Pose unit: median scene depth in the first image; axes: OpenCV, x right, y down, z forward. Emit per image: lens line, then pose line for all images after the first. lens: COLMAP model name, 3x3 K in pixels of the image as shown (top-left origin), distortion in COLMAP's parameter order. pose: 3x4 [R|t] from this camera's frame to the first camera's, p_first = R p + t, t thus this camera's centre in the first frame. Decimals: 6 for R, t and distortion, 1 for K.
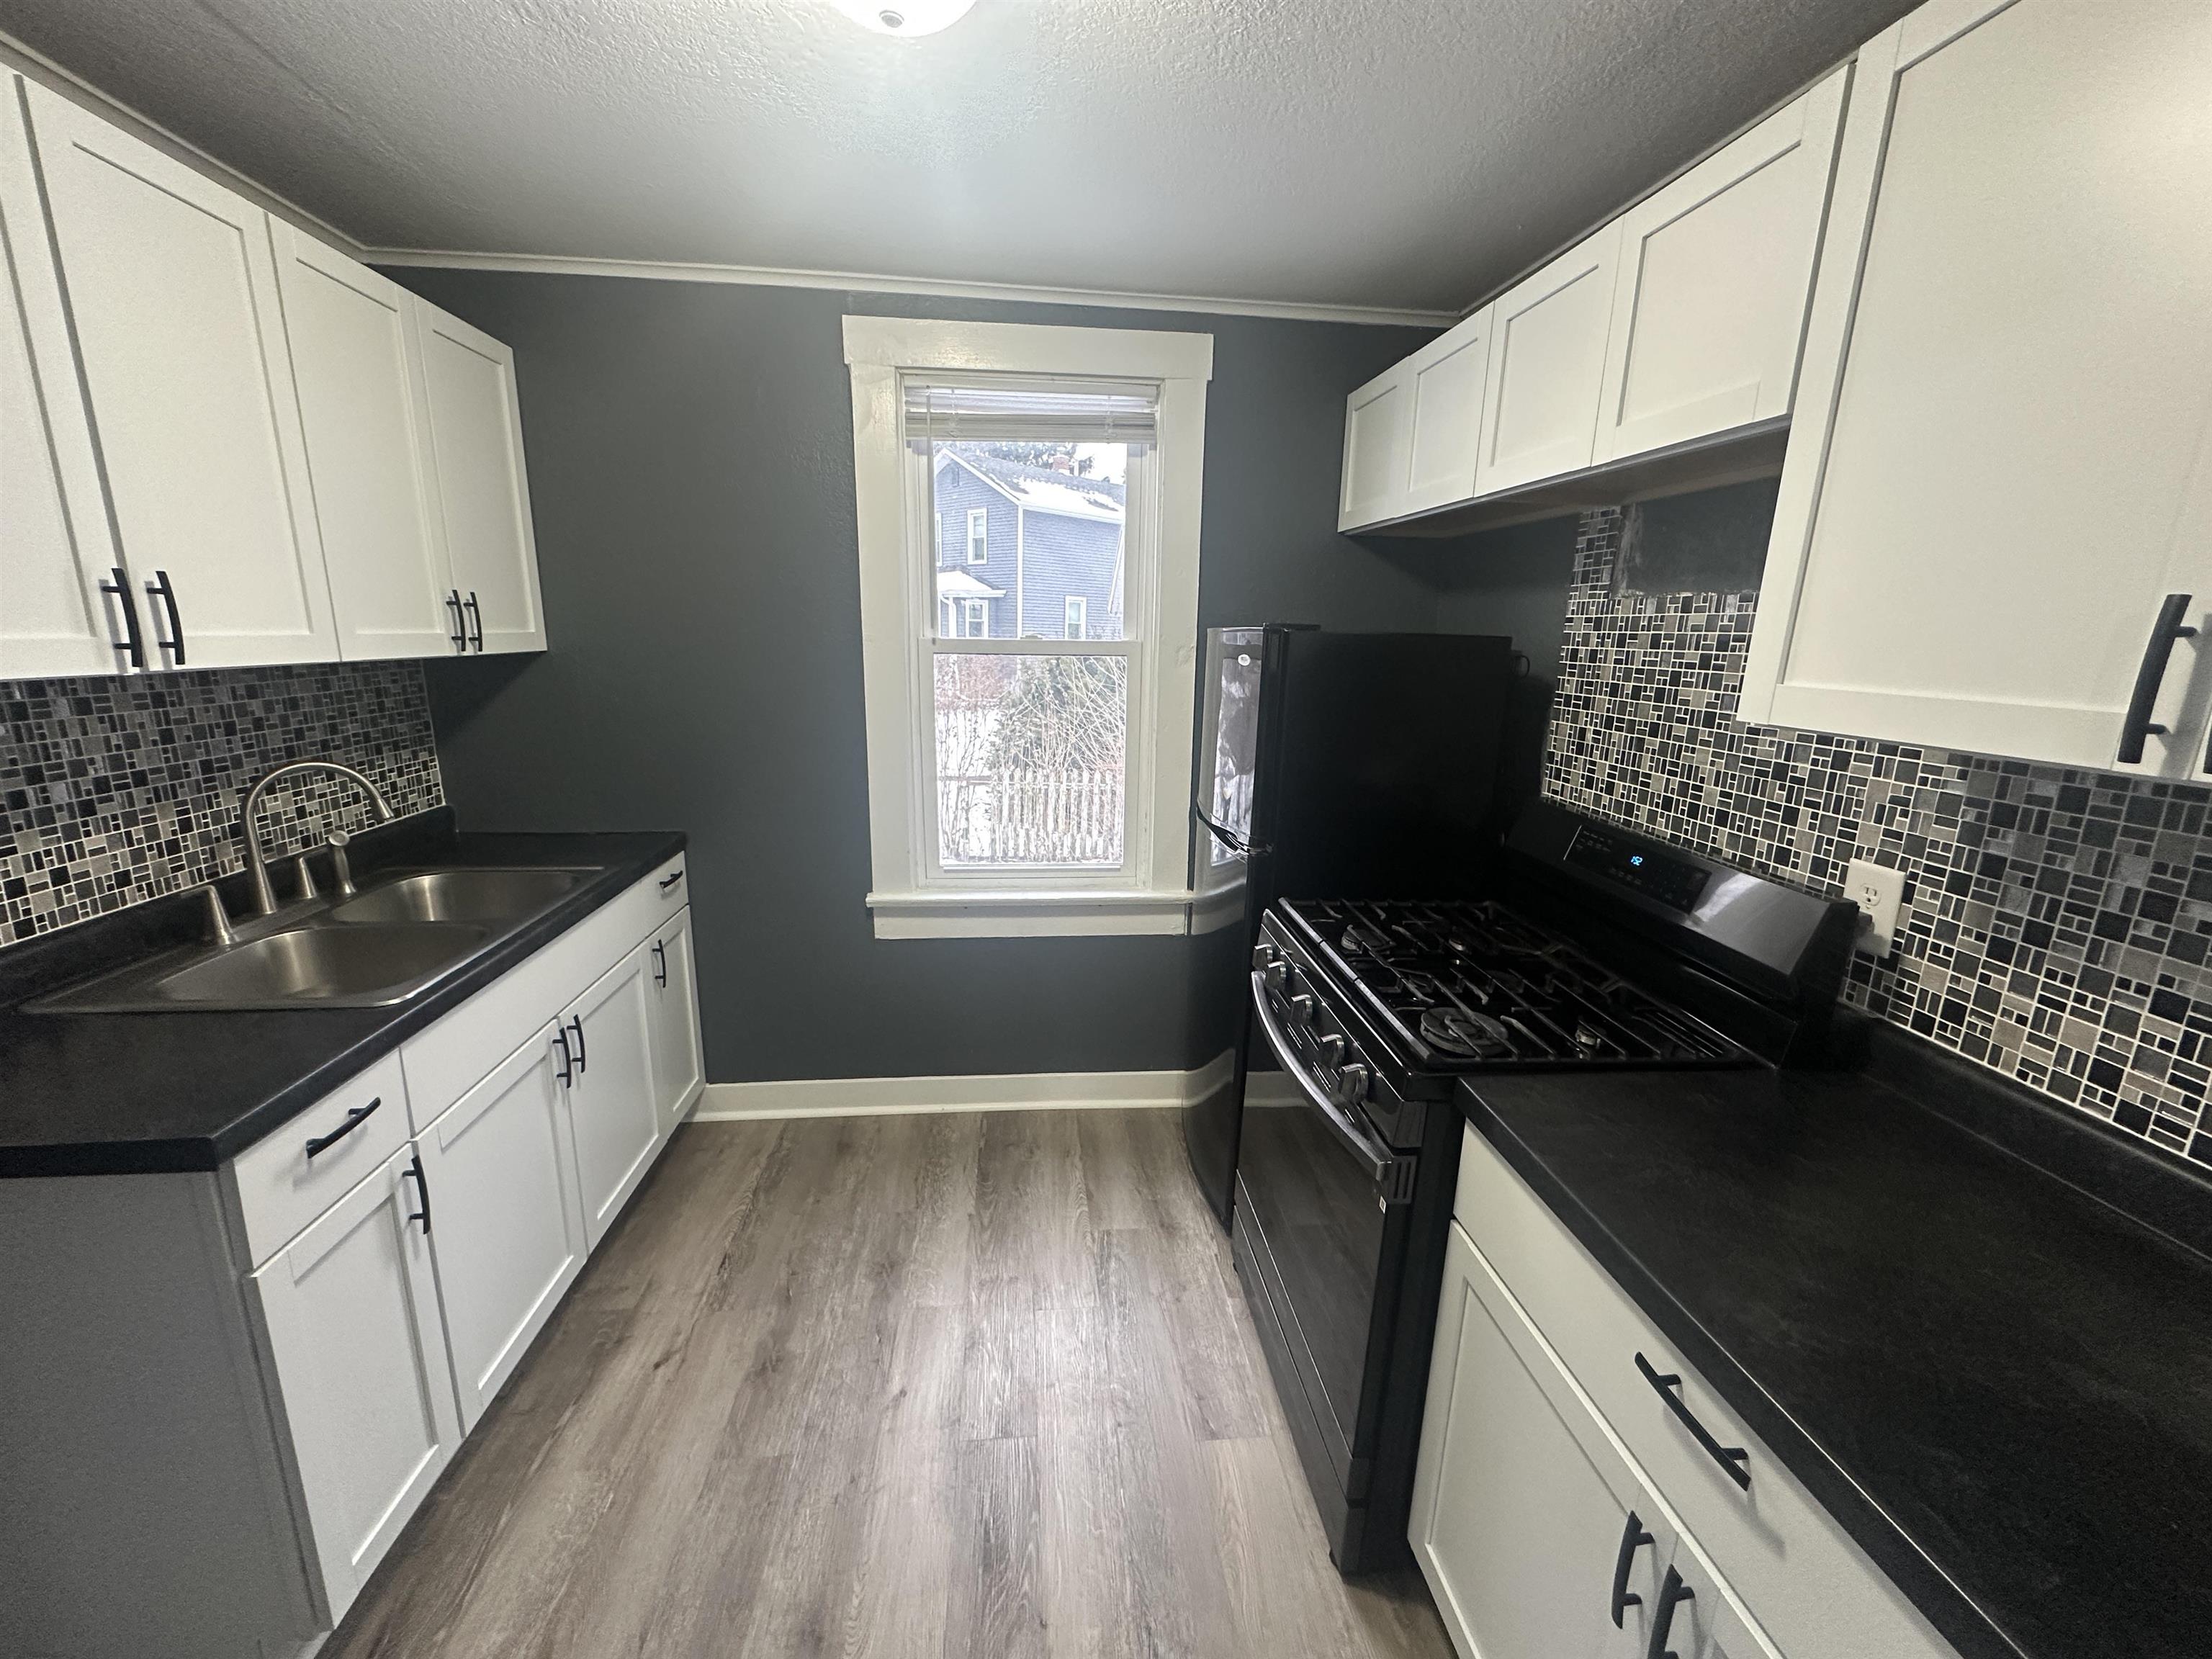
lens RADIAL K [[880.3, 0, 1105.0], [0, 880.3, 827.1], [0, 0, 1]] dist [-0.001373, 0.000365]
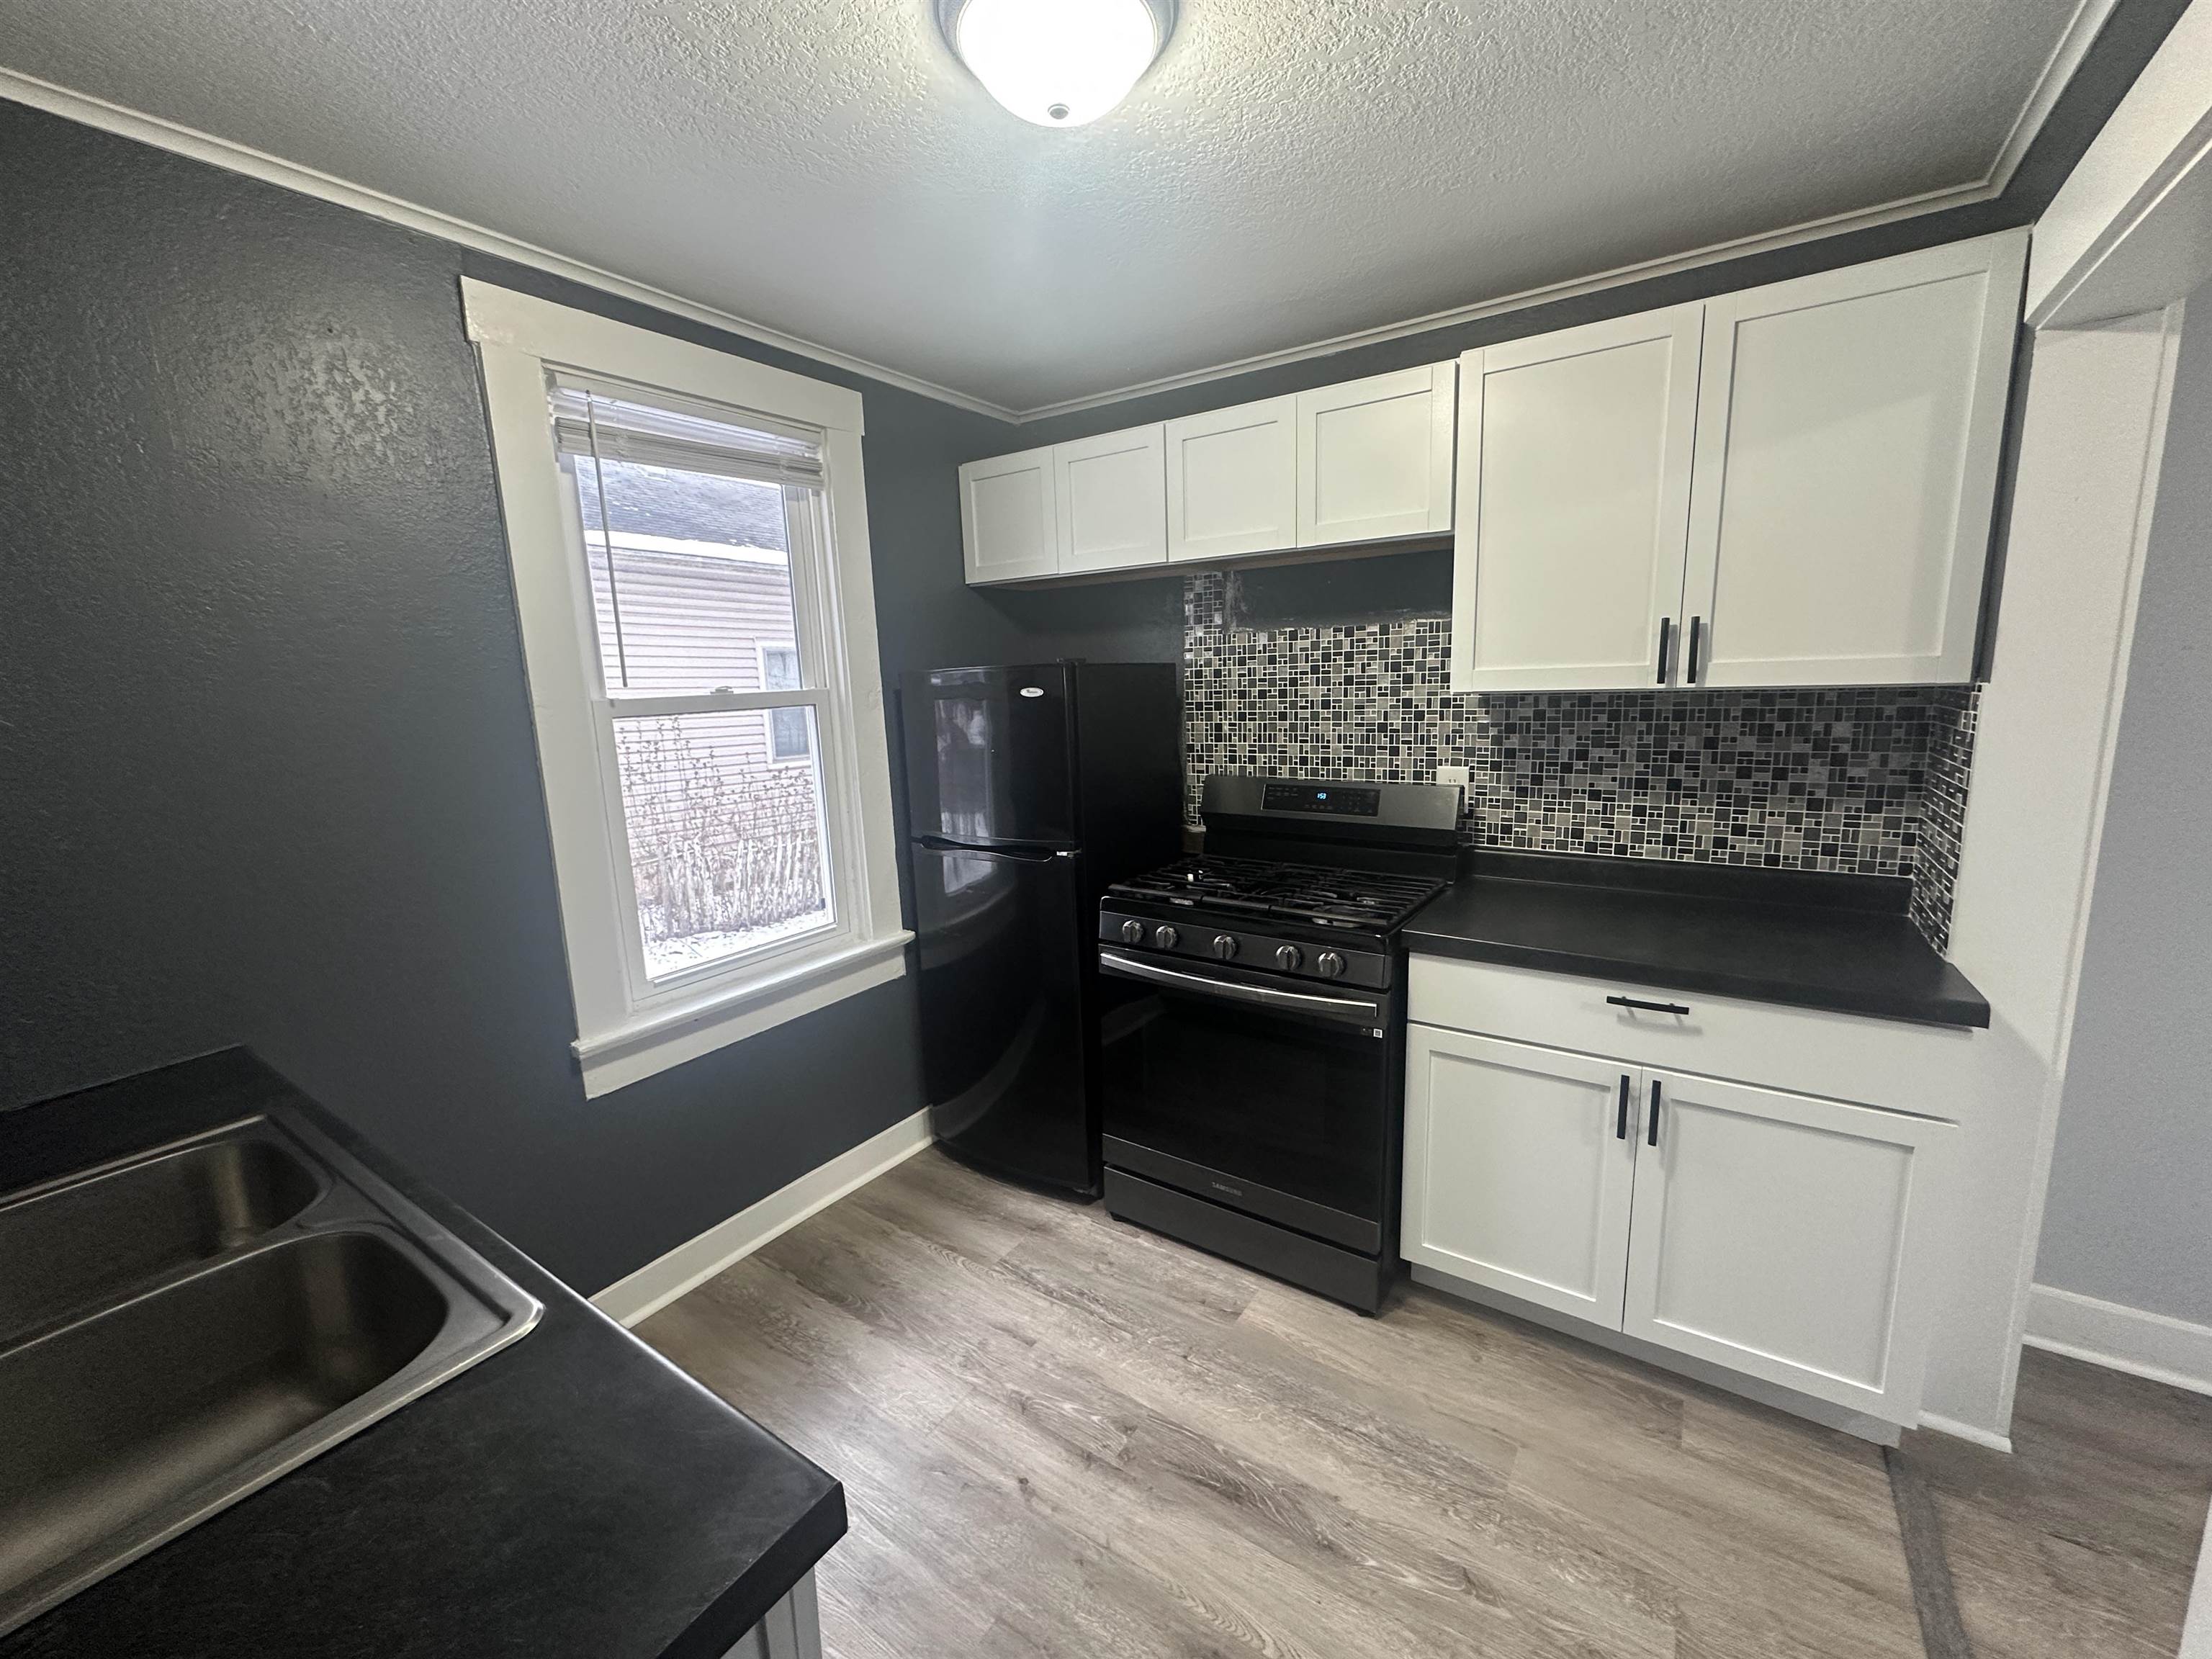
lens RADIAL K [[880.3, 0, 1102.2], [0, 880.3, 829.2], [0, 0, 1]] dist [-0.001373, 0.000365]
pose [[0.644913, -0.176839, 0.743516, -0.730079], [0.219358, 0.974758, 0.041571, -0.048642], [-0.732100, 0.136286, 0.667425, 0.218149]]
